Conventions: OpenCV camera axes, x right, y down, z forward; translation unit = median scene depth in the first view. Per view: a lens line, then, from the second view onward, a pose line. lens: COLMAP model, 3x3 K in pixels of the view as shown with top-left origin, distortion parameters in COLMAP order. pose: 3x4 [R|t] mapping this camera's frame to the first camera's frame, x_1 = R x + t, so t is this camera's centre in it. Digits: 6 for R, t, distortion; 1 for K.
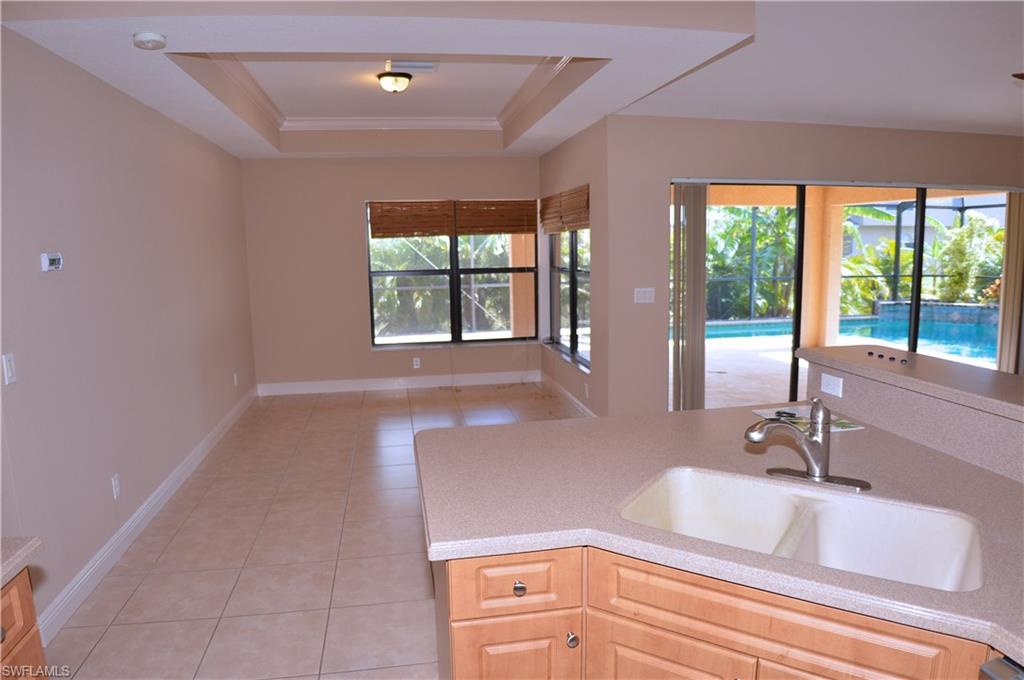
lens RADIAL K [[642.6, 0, 512.0], [0, 642.6, 340.0], [0, 0, 1]] dist [-0.102588, 0.014521]
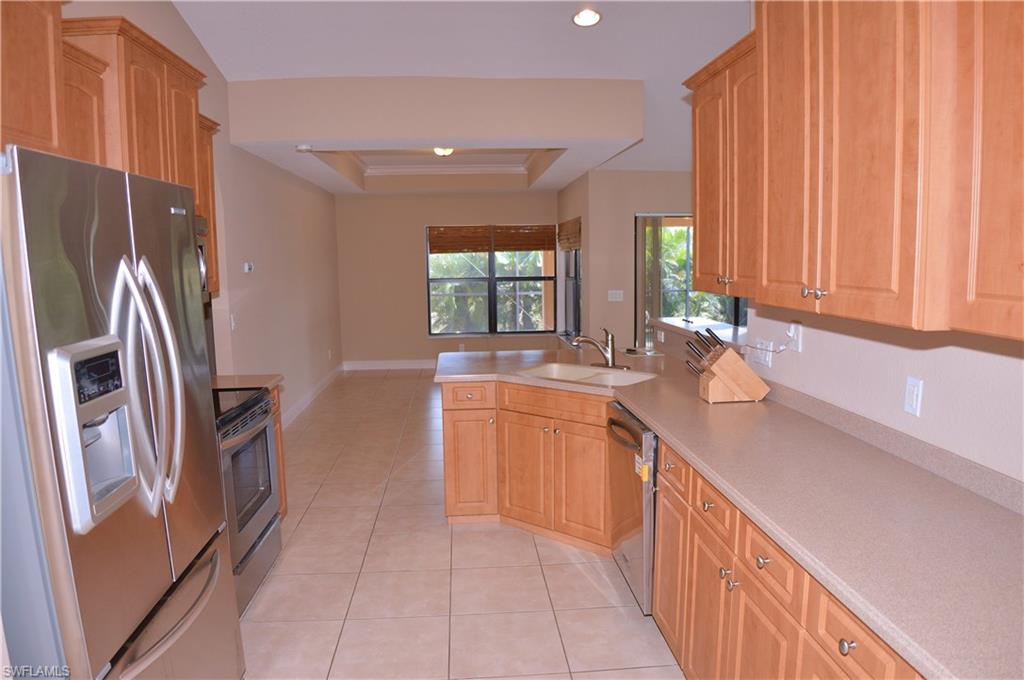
lens RADIAL K [[668.9, 0, 512.0], [0, 668.9, 340.0], [0, 0, 1]] dist [-0.002210, 0.000191]
pose [[0.994248, 0.016152, -0.105876, 0.099198], [-0.018490, 0.999606, -0.021137, 0.046380], [0.105493, 0.022973, 0.994155, -0.361657]]
